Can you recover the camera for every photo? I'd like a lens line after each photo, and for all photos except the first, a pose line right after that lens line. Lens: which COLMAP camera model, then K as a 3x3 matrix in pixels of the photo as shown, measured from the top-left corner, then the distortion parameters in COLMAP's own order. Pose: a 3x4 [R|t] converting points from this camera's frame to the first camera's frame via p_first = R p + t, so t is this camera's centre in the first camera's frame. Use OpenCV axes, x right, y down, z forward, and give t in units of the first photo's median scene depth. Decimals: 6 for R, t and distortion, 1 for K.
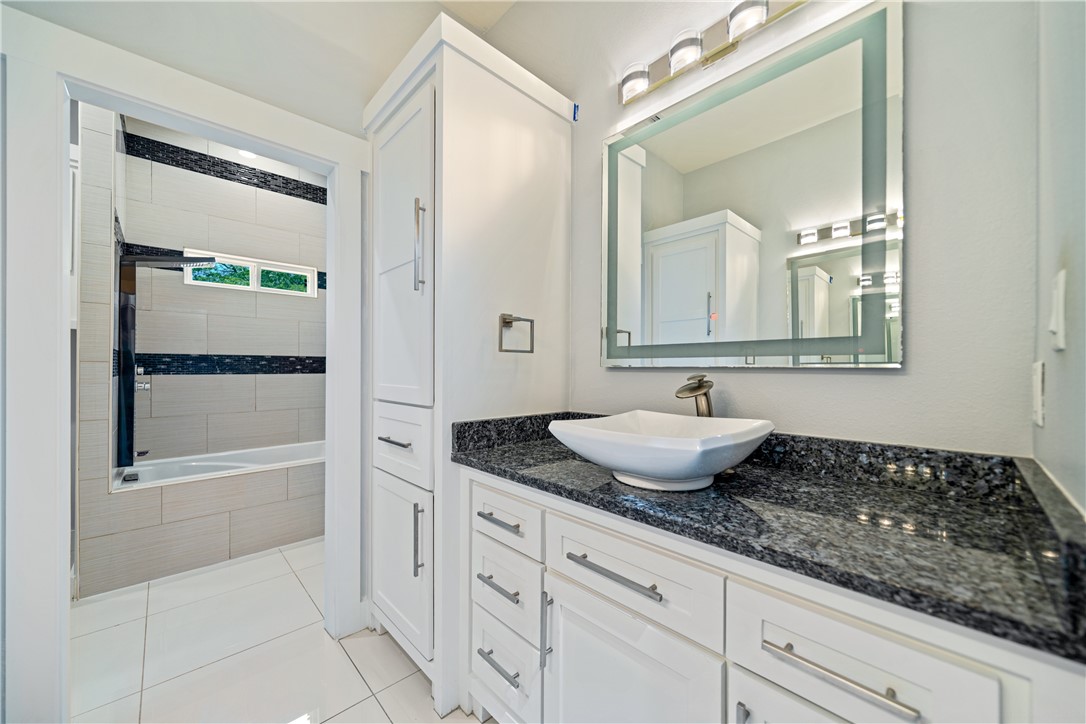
lens RADIAL K [[404.2, 0, 554.9], [0, 404.2, 368.3], [0, 0, 1]] dist [-0.002671, -0.000209]
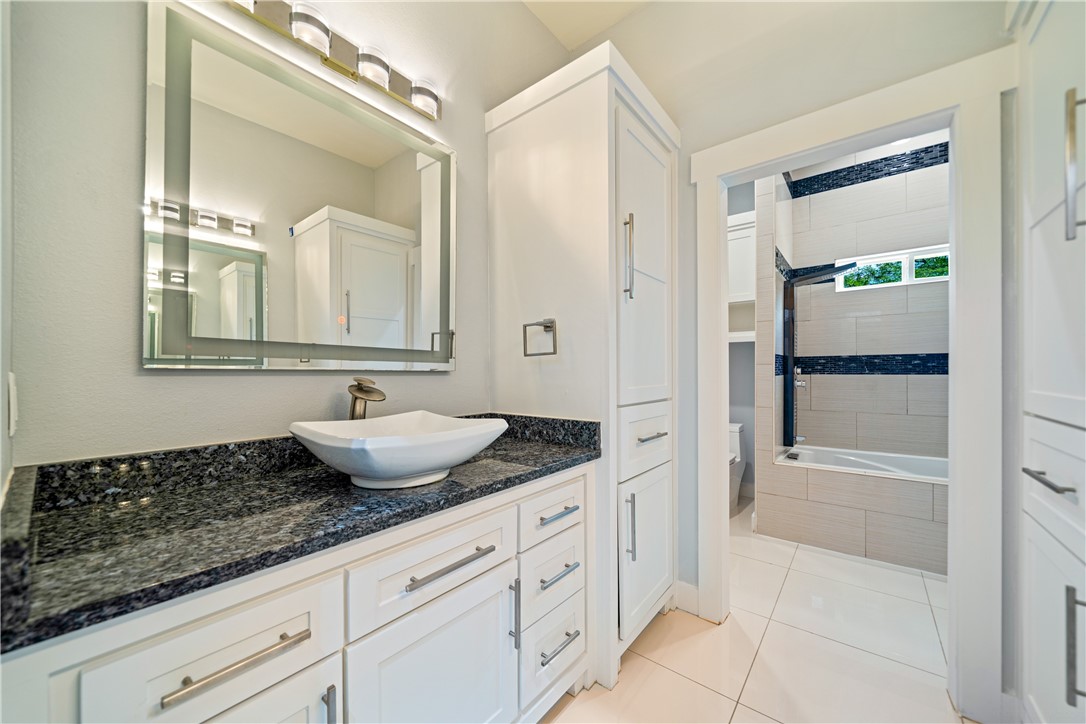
lens RADIAL K [[404.2, 0, 547.8], [0, 404.2, 370.6], [0, 0, 1]] dist [-0.002671, -0.000209]
pose [[0.108213, -0.001481, -0.994127, 0.106542], [0.007263, 0.999973, -0.000699, 0.000223], [0.994101, -0.007144, 0.108221, 0.098685]]
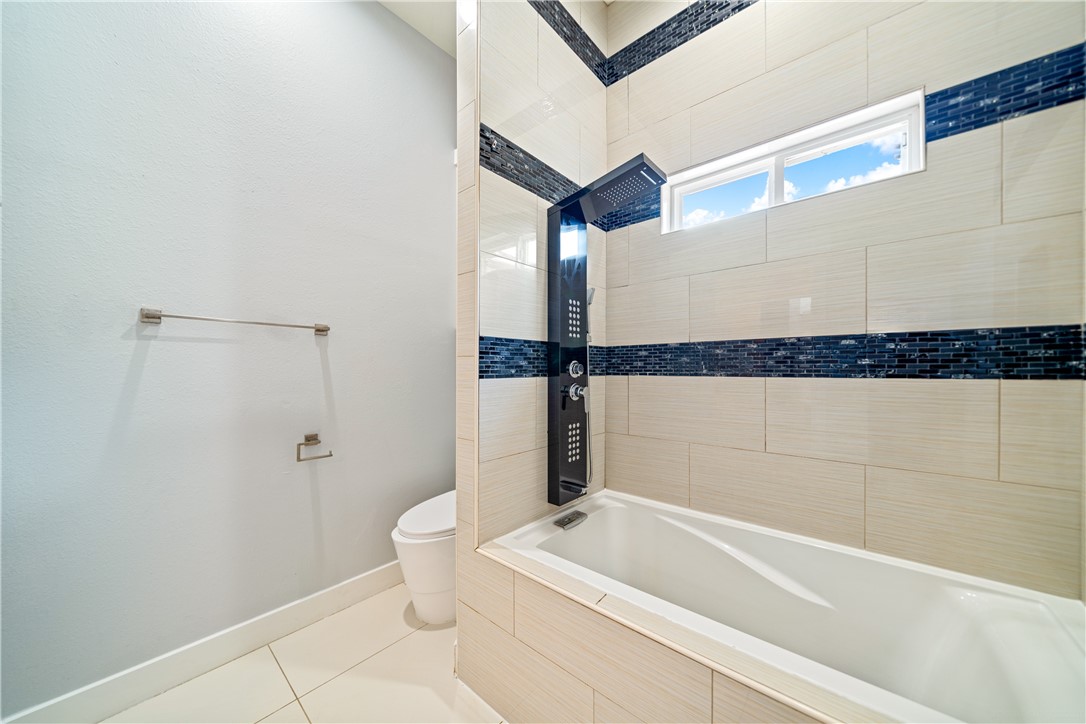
lens RADIAL K [[369.9, 0, 553.2], [0, 369.9, 369.2], [0, 0, 1]] dist [-0.002217, -0.000108]
pose [[0.087414, 0.006514, -0.996151, -0.376589], [0.009292, 0.999930, 0.007354, -0.000670], [0.996129, -0.009899, 0.087348, 0.845605]]
